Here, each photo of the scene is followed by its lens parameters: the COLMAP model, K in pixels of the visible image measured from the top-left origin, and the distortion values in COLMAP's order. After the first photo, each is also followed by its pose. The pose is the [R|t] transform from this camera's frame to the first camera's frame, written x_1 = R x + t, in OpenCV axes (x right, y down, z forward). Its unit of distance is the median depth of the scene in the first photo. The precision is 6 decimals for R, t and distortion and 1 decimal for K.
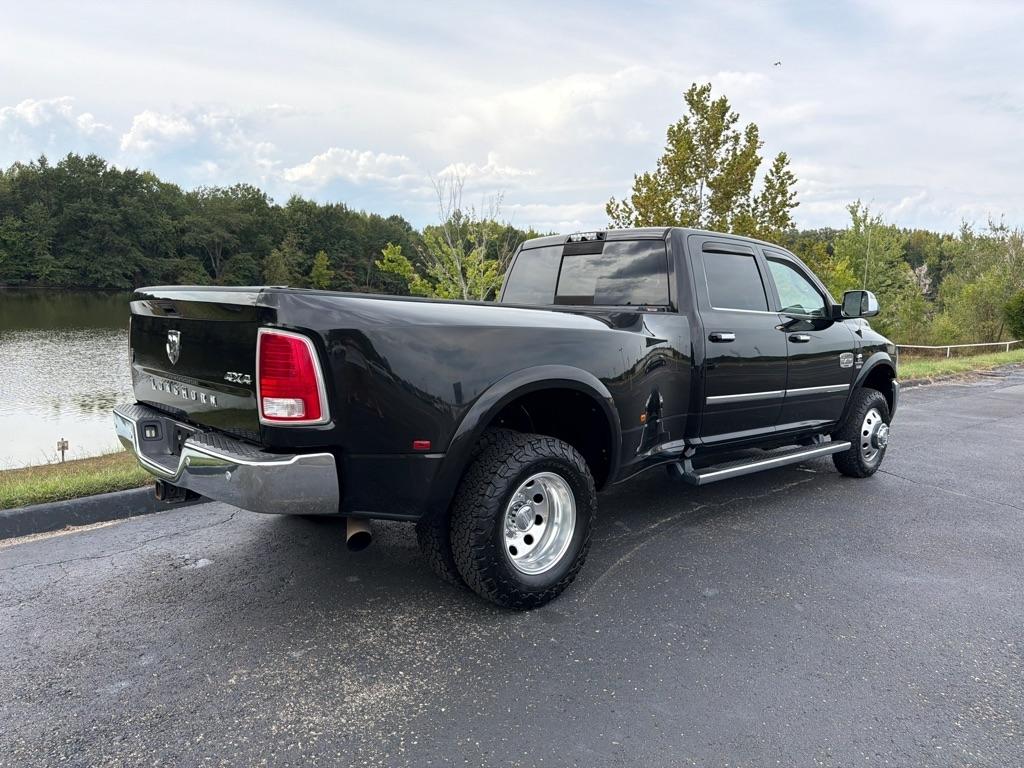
lens RADIAL K [[720.9, 0, 519.0], [0, 720.9, 390.5], [0, 0, 1]] dist [0.045667, -0.059408]
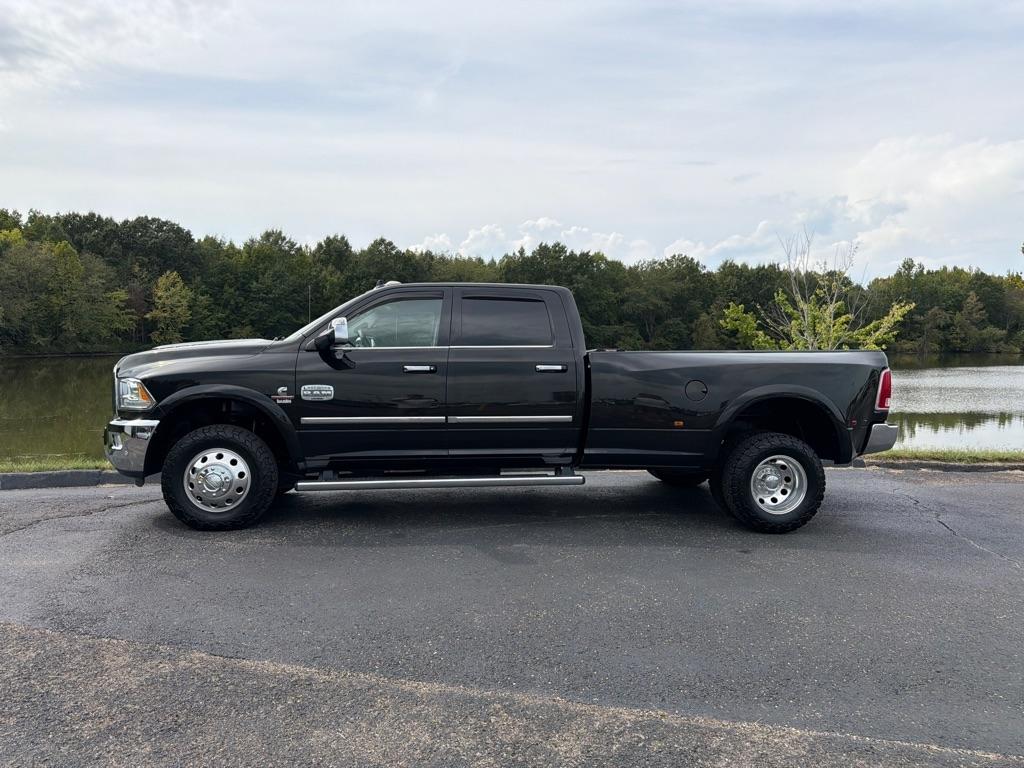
lens RADIAL K [[720.9, 0, 516.4], [0, 720.9, 393.7], [0, 0, 1]] dist [0.045667, -0.059408]
pose [[0.829390, 0.019772, -0.558320, 0.105557], [-0.064331, 0.996106, -0.060290, 0.006724], [0.554954, 0.085921, 0.827432, -0.020234]]
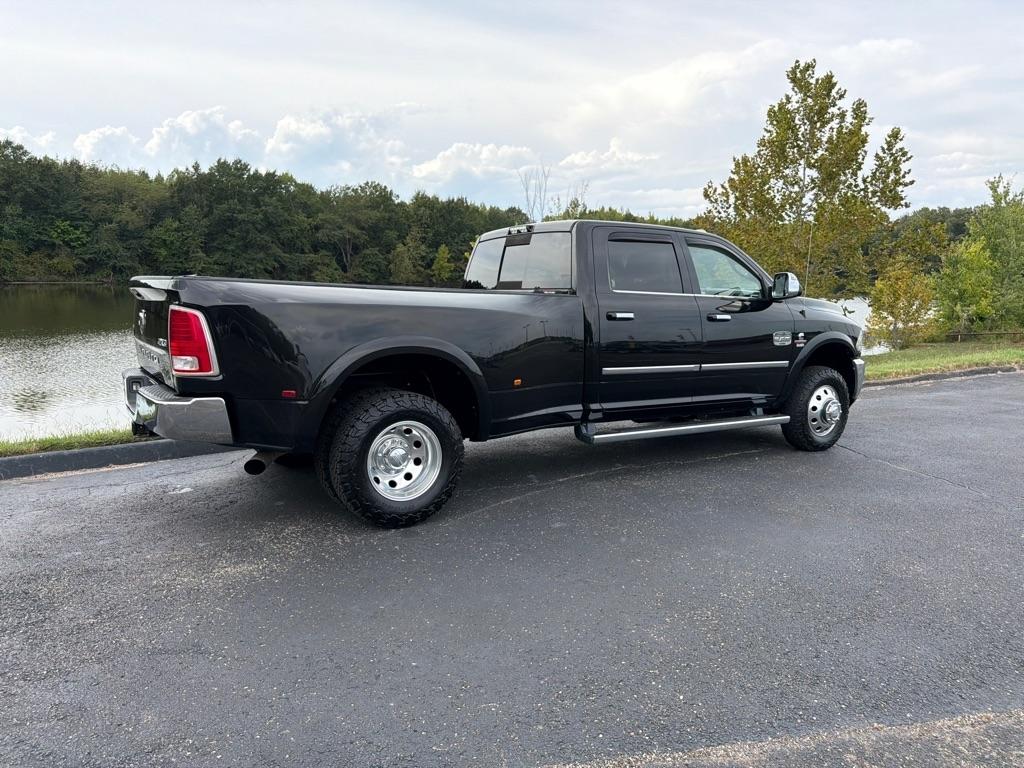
lens RADIAL K [[720.9, 0, 513.8], [0, 720.9, 392.6], [0, 0, 1]] dist [0.045667, -0.059408]
pose [[0.984948, 0.013094, -0.172354, 0.039909], [-0.010150, 0.999787, 0.017953, 0.003646], [0.172553, -0.015933, 0.984871, -0.019183]]
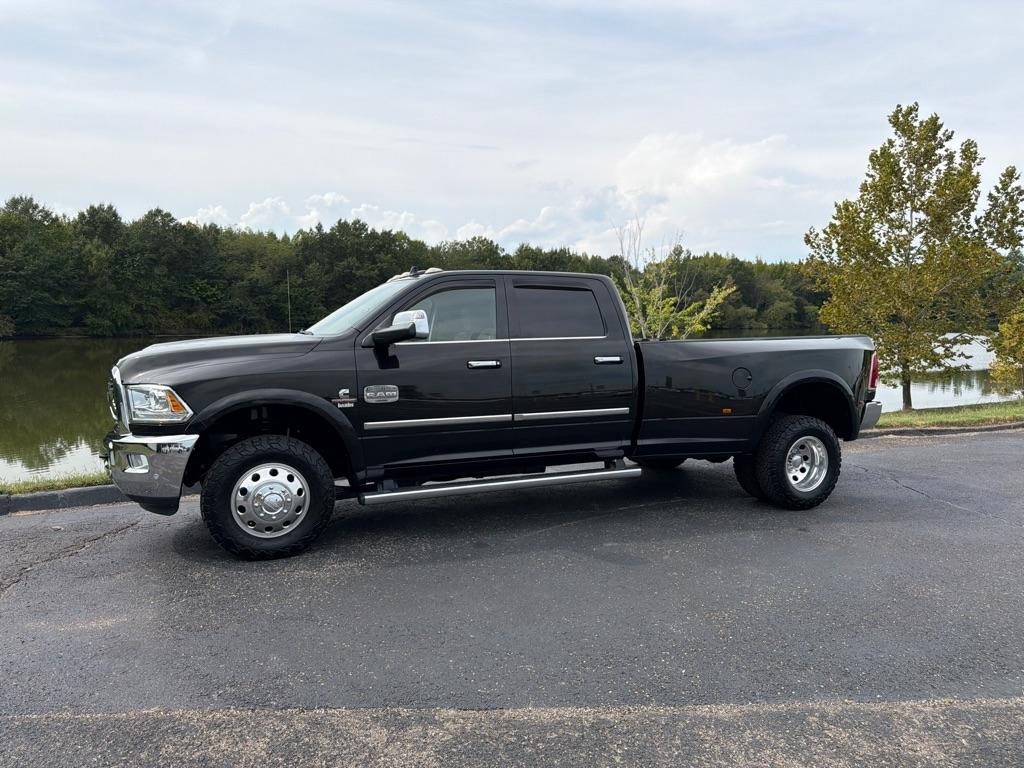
lens RADIAL K [[720.9, 0, 514.4], [0, 720.9, 387.2], [0, 0, 1]] dist [0.045667, -0.059408]
pose [[0.950630, -0.000625, -0.310326, 0.052366], [-0.016583, 0.998467, -0.052812, 0.005513], [0.309883, 0.055350, 0.949162, -0.038282]]
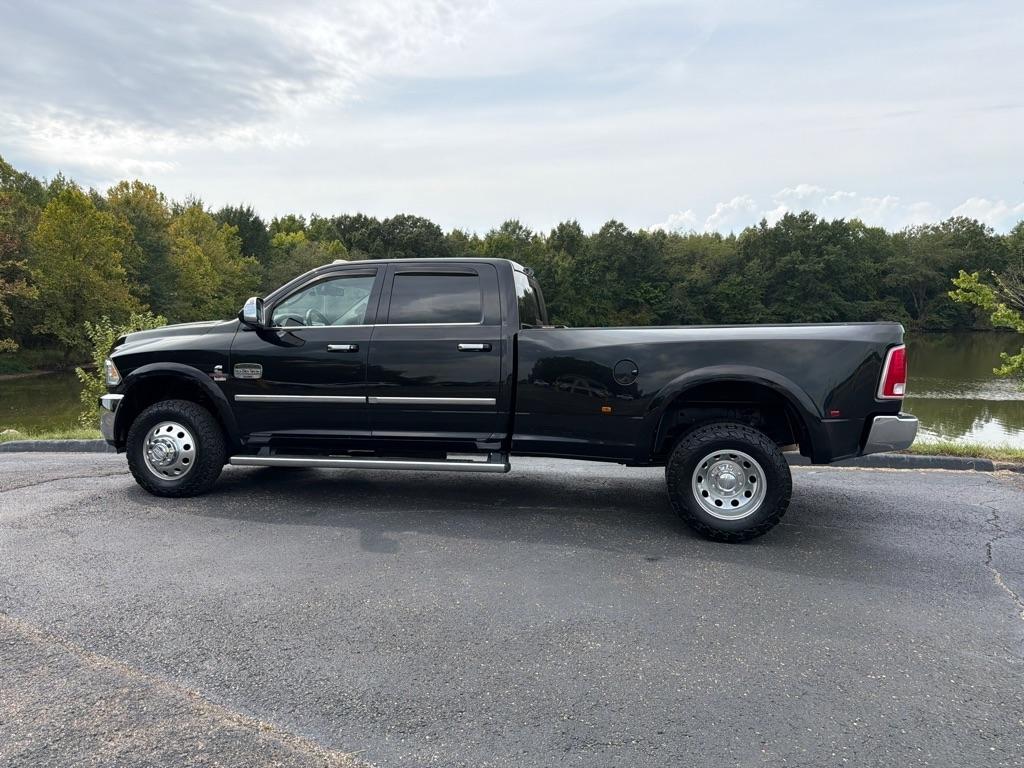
lens RADIAL K [[720.9, 0, 516.2], [0, 720.9, 404.0], [0, 0, 1]] dist [0.045667, -0.059408]
pose [[0.601036, 0.056198, -0.797244, 0.146599], [-0.088206, 0.996095, 0.003717, 0.001504], [0.794340, 0.068087, 0.603646, 0.033181]]
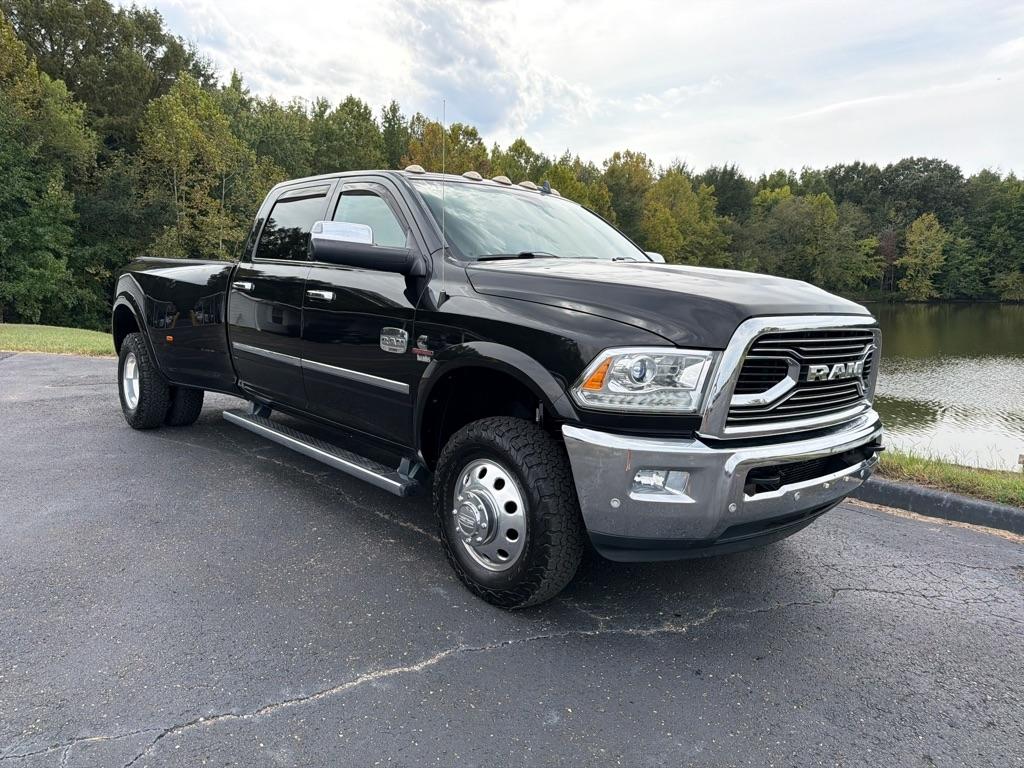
lens RADIAL K [[720.9, 0, 514.1], [0, 720.9, 389.7], [0, 0, 1]] dist [0.045667, -0.059408]
pose [[-0.029585, 0.116186, -0.992787, 0.162562], [-0.148288, 0.981721, 0.119310, -0.015722], [0.988502, 0.150748, -0.011815, 0.195098]]
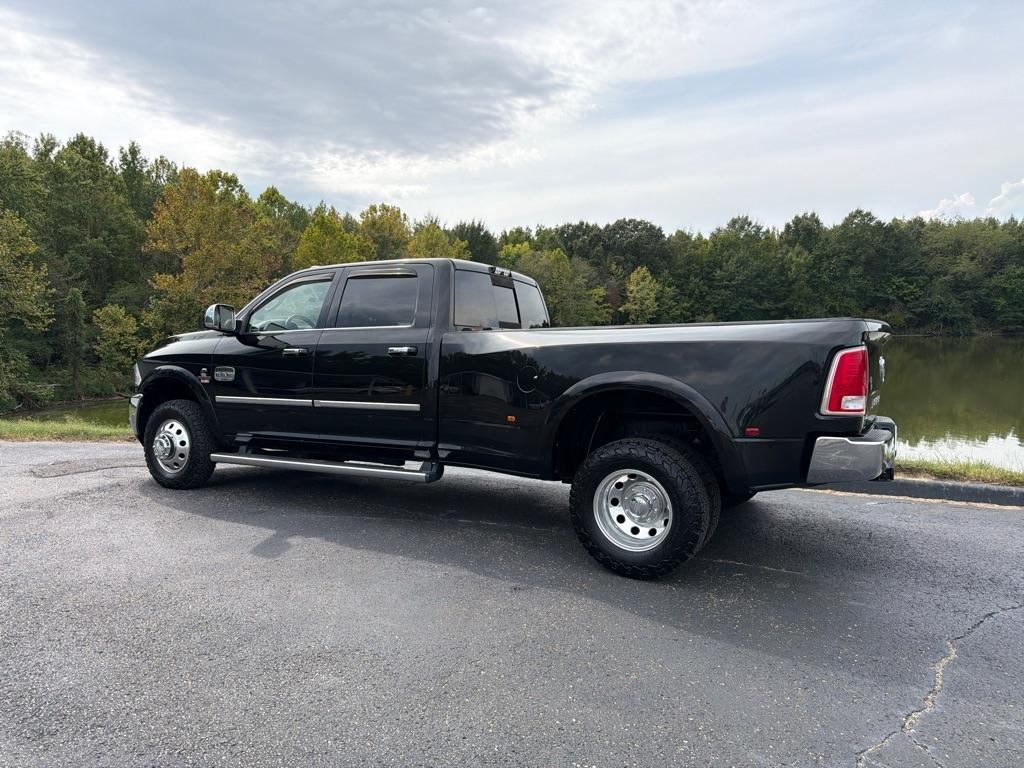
lens RADIAL K [[720.9, 0, 508.2], [0, 720.9, 391.1], [0, 0, 1]] dist [0.045667, -0.059408]
pose [[0.313583, 0.044630, -0.948511, 0.164823], [-0.105101, 0.994389, 0.012042, -0.004800], [0.943726, 0.095914, 0.316514, 0.089982]]
